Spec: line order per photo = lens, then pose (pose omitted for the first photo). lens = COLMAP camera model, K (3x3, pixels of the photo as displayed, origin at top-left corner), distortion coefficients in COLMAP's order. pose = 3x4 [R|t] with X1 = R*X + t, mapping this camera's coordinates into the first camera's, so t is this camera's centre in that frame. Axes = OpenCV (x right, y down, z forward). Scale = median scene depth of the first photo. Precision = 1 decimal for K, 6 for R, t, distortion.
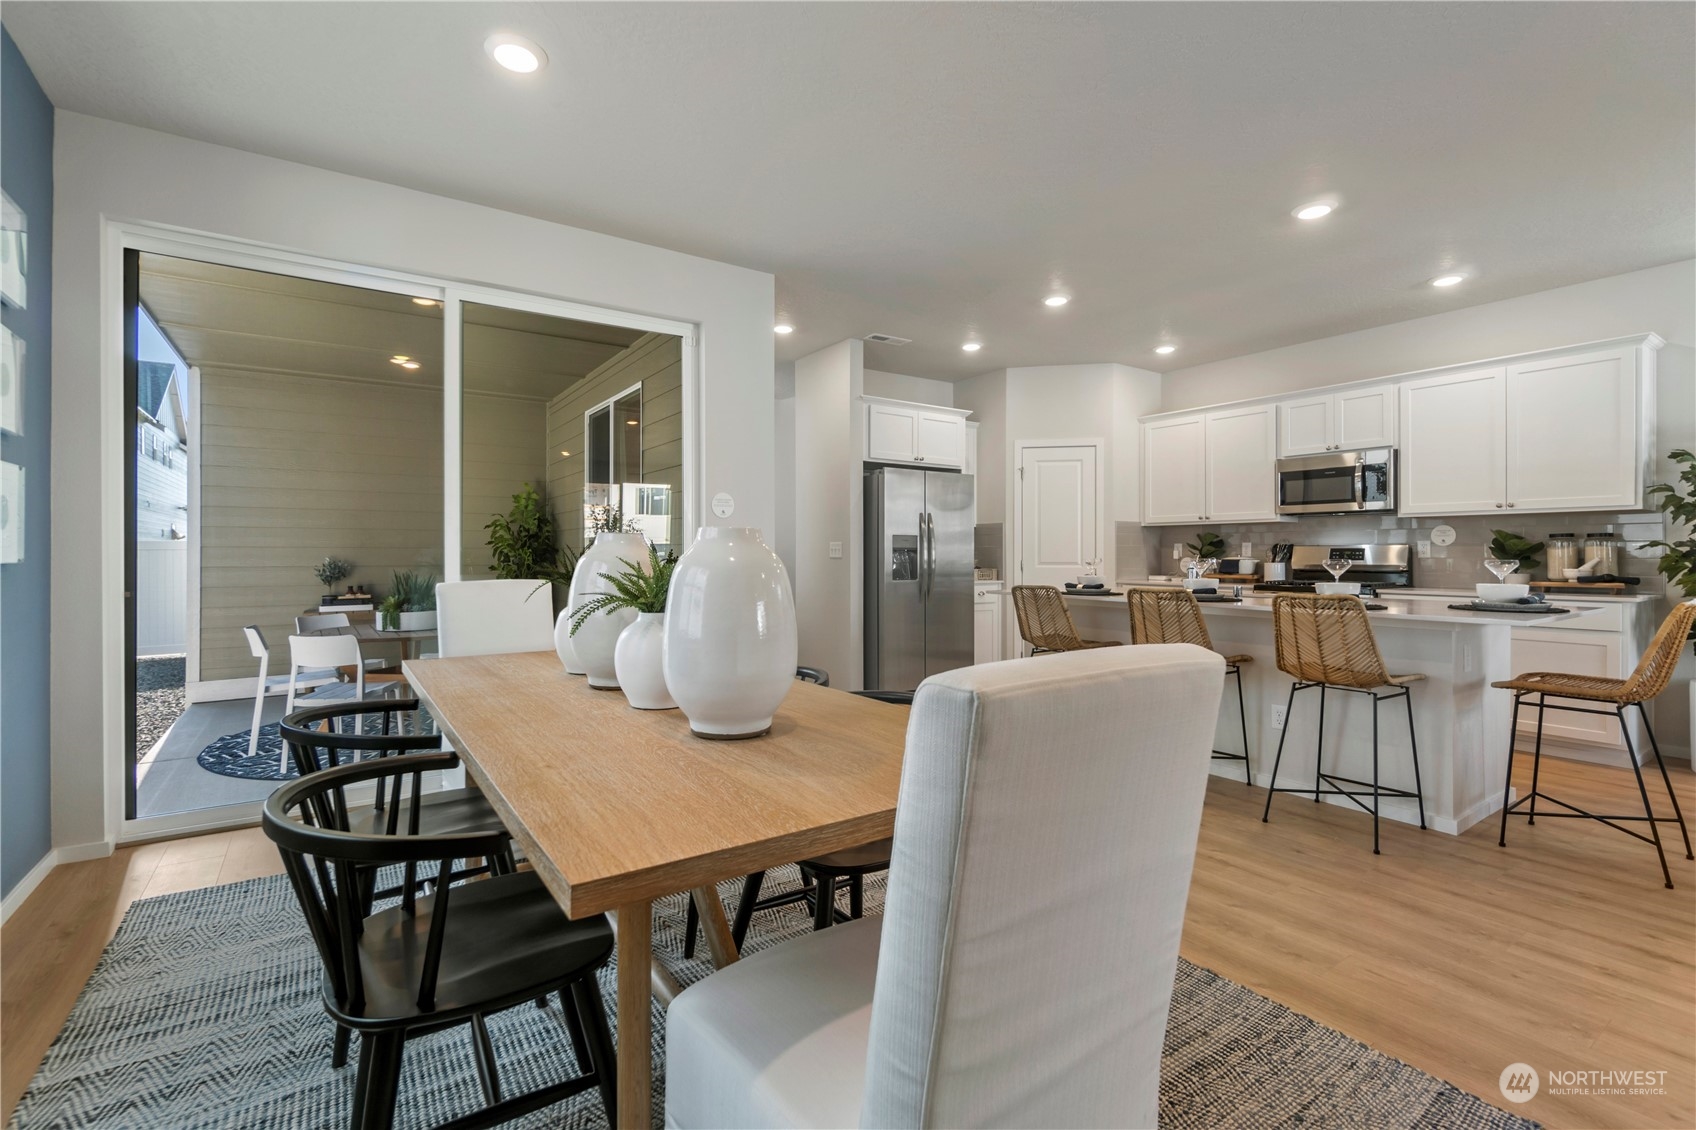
lens RADIAL K [[754.8, 0, 846.5], [0, 754.8, 558.3], [0, 0, 1]] dist [0.000377, 0.001757]
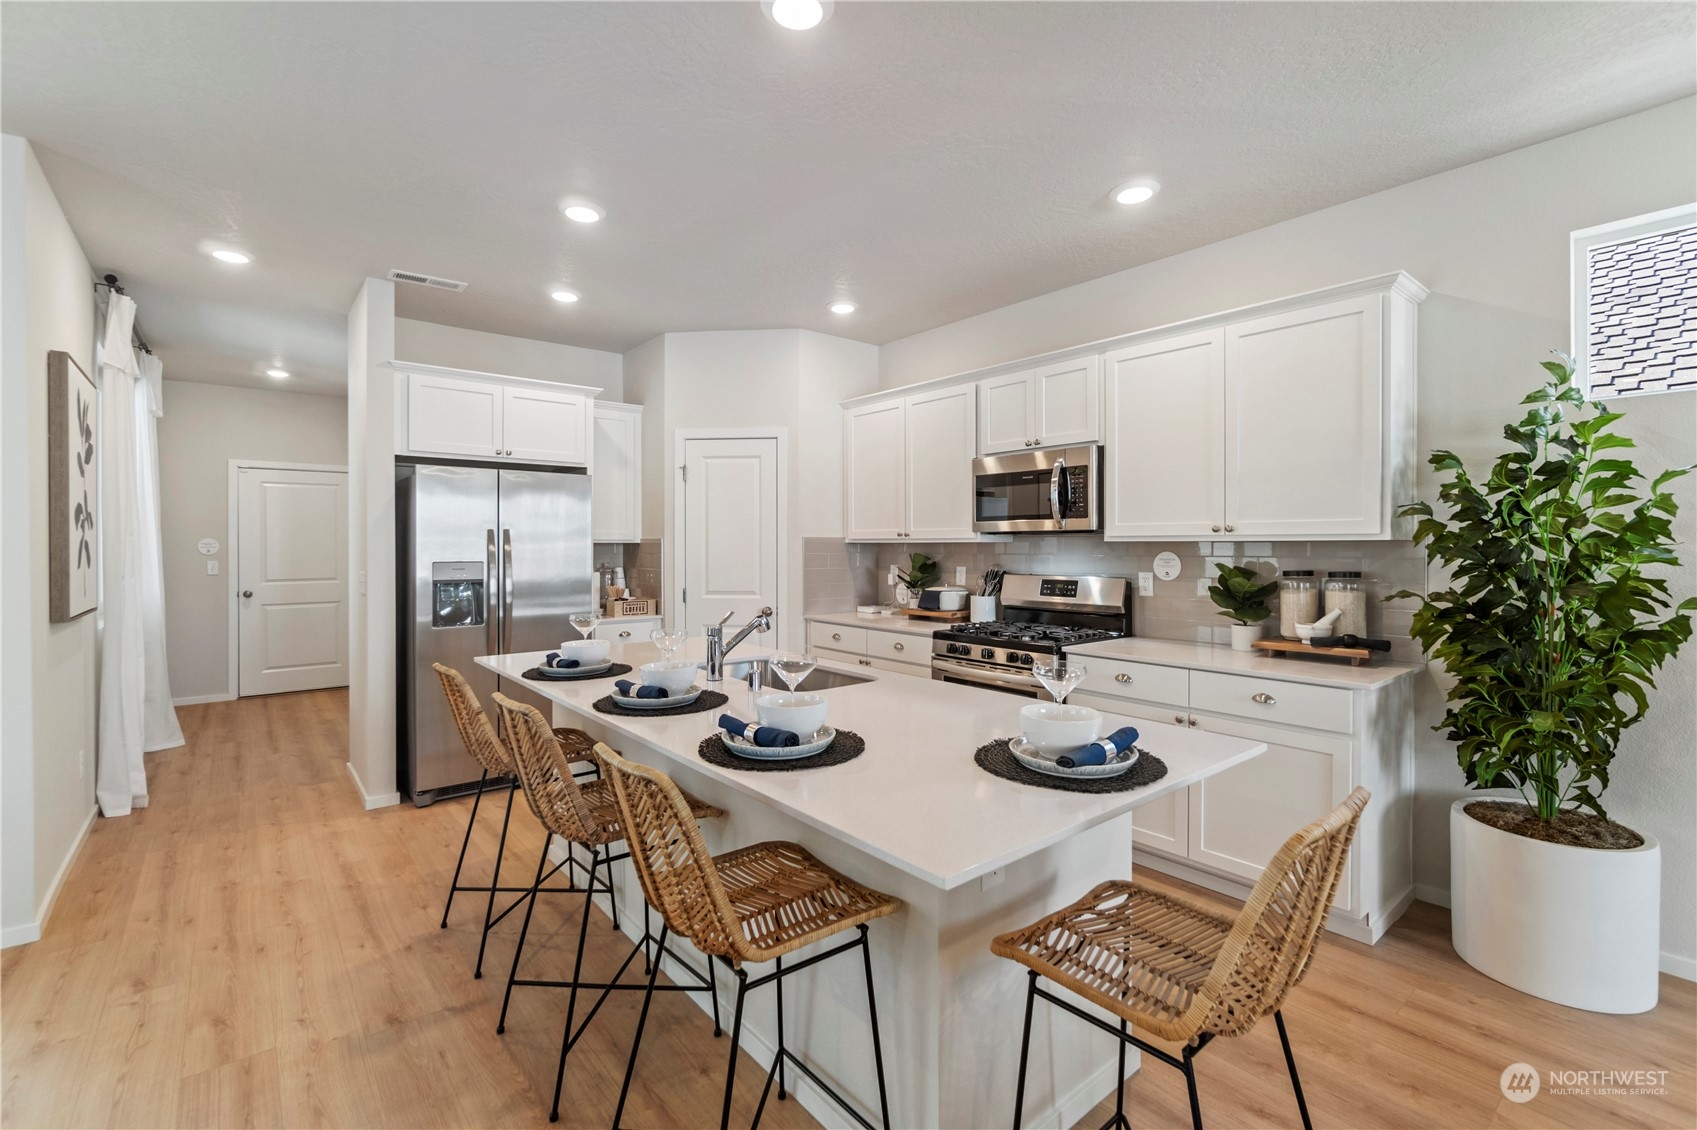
lens RADIAL K [[755.3, 0, 831.8], [0, 755.3, 552.7], [0, 0, 1]] dist [0.000377, 0.001757]
pose [[0.996441, -0.002081, 0.084268, 0.409528], [0.001792, 0.999992, 0.003508, -0.046003], [-0.084275, -0.003345, 0.996437, 0.308108]]
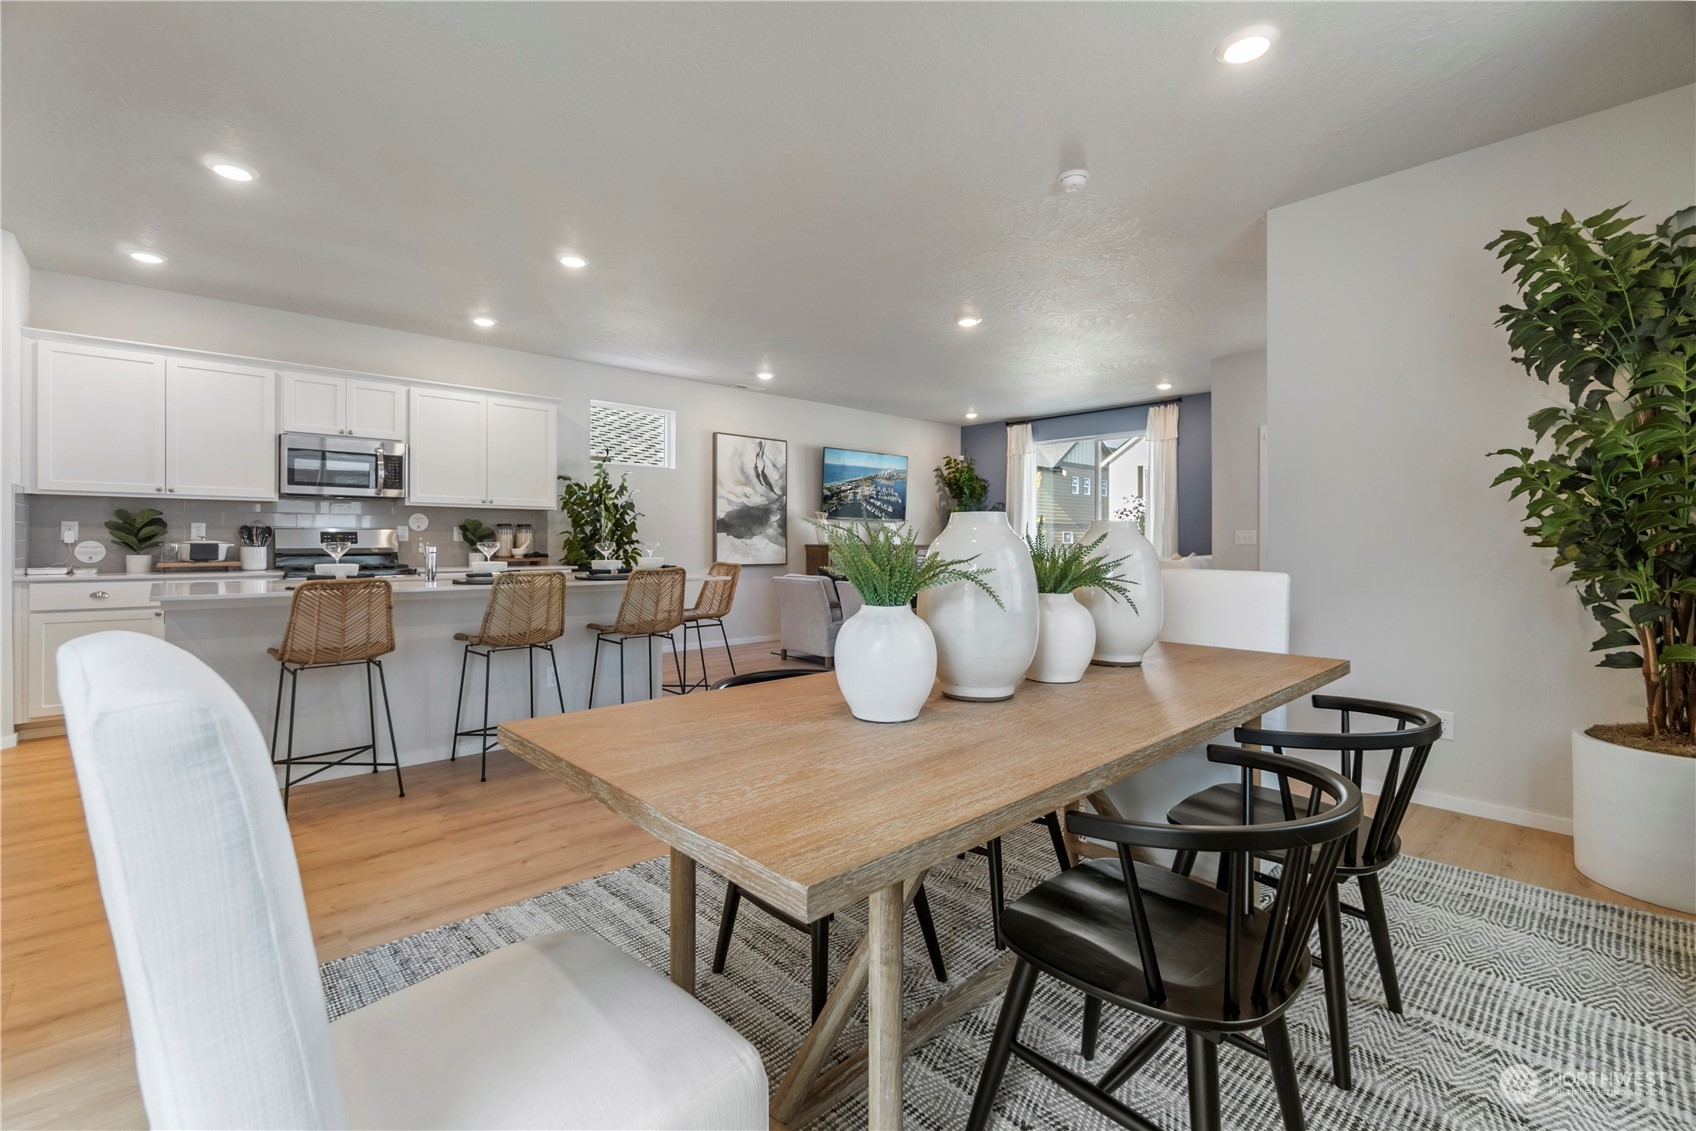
lens RADIAL K [[754.8, 0, 836.0], [0, 754.8, 552.8], [0, 0, 1]] dist [0.000377, 0.001757]
pose [[-0.157178, -0.007335, 0.987543, -0.483380], [0.009052, 0.999920, 0.008868, 0.013346], [-0.987529, 0.010333, -0.157099, 0.537065]]
